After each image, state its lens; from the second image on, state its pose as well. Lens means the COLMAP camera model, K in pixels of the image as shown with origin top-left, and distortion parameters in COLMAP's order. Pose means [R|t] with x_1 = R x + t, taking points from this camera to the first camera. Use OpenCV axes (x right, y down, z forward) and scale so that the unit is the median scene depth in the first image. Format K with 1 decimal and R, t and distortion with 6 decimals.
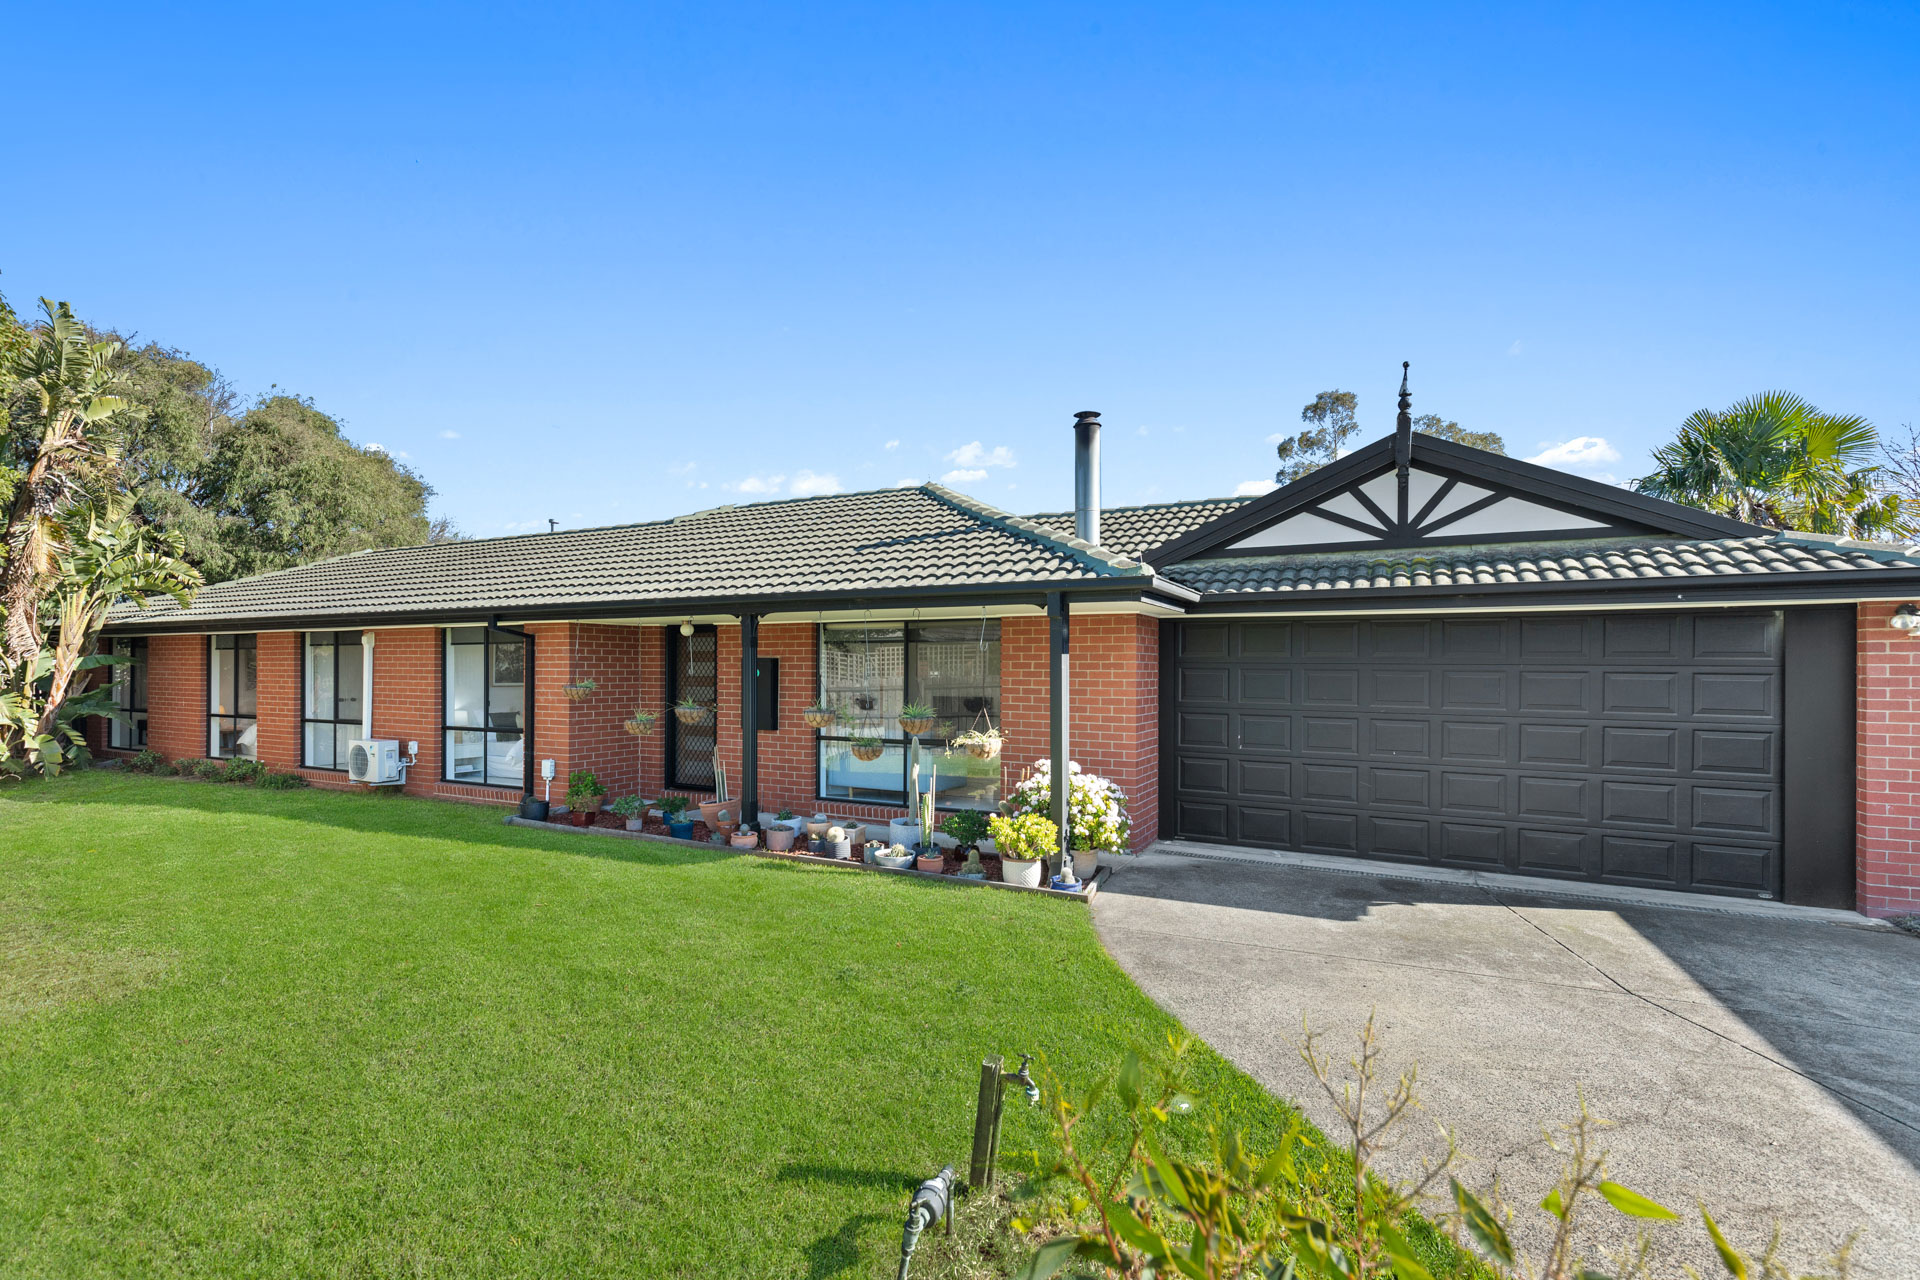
lens RADIAL K [[861.6, 0, 960.4], [0, 861.6, 678.4], [0, 0, 1]] dist [0.004144, 0.000245]
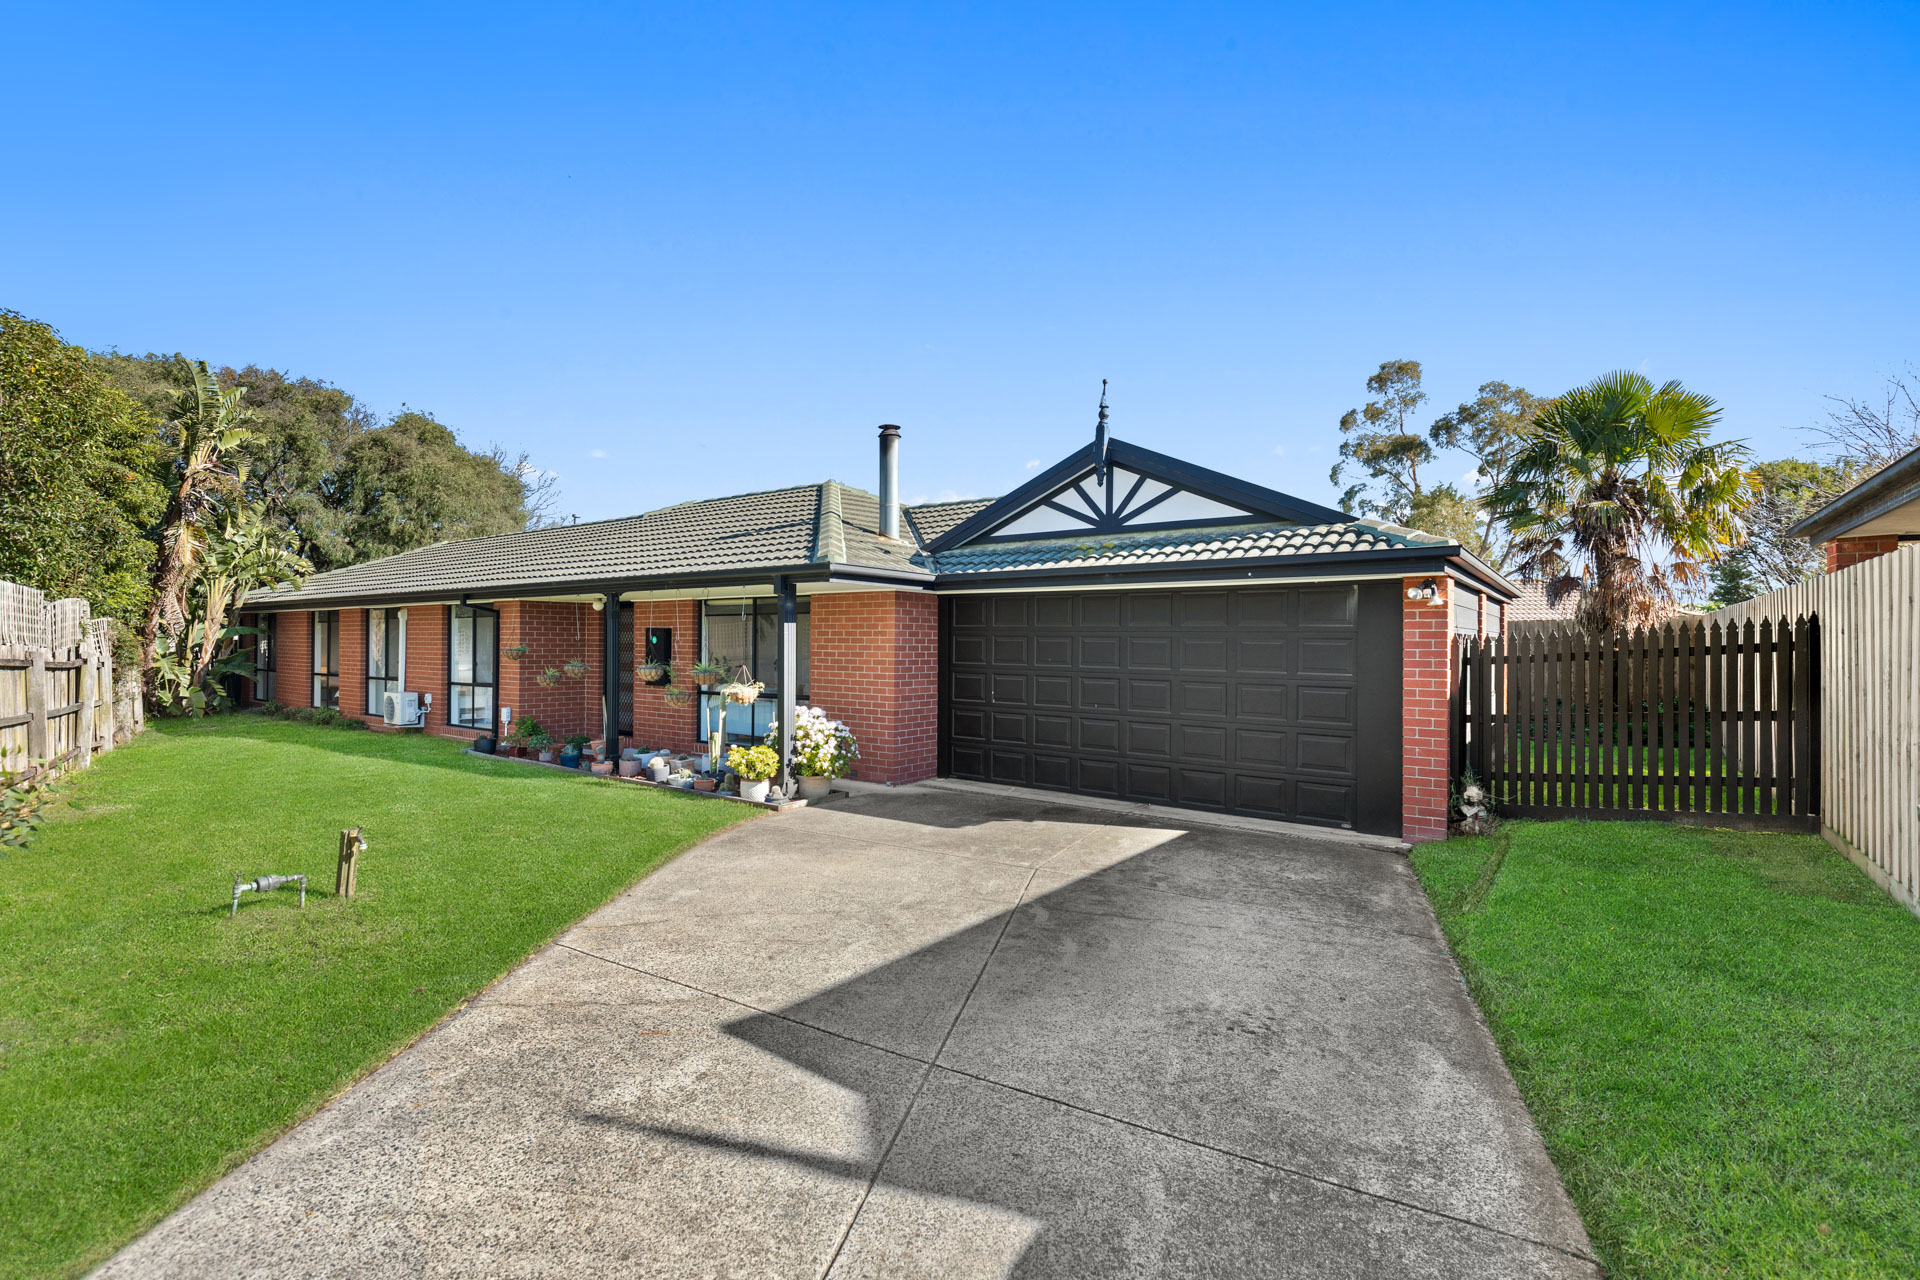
lens RADIAL K [[852.6, 0, 960.2], [0, 852.6, 656.3], [0, 0, 1]] dist [0.001676, 0.000080]
pose [[0.989094, 0.004937, -0.147206, 0.367814], [-0.004536, 0.999985, 0.003061, 0.011244], [0.147219, -0.002360, 0.989101, -0.148944]]
